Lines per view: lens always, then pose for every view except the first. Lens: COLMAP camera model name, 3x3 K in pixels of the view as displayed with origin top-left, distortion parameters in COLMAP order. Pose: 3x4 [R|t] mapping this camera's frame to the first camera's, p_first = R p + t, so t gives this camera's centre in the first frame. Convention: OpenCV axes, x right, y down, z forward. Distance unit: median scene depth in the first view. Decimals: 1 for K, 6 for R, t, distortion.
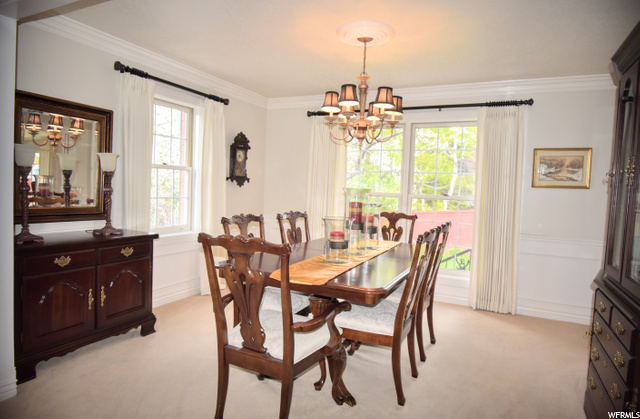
lens RADIAL K [[370.5, 0, 316.5], [0, 370.5, 208.4], [0, 0, 1]] dist [-0.000317, 0.000022]
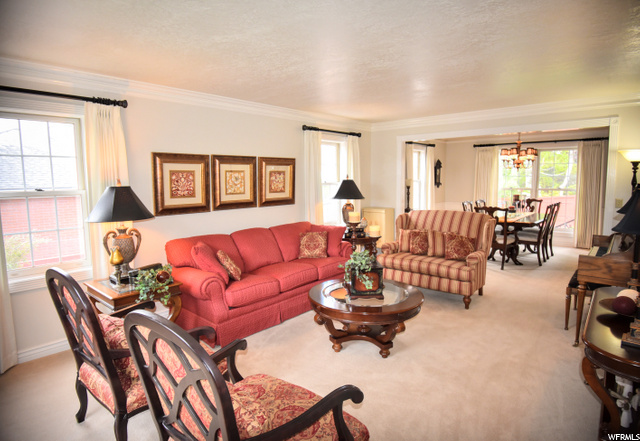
lens RADIAL K [[364.2, 0, 321.8], [0, 364.2, 217.7], [0, 0, 1]] dist [-0.006412, -0.000571]
pose [[0.969478, -0.019573, -0.244394, -0.410131], [0.031327, 0.998527, 0.044300, -0.007601], [0.243167, -0.050604, 0.968663, -1.203871]]
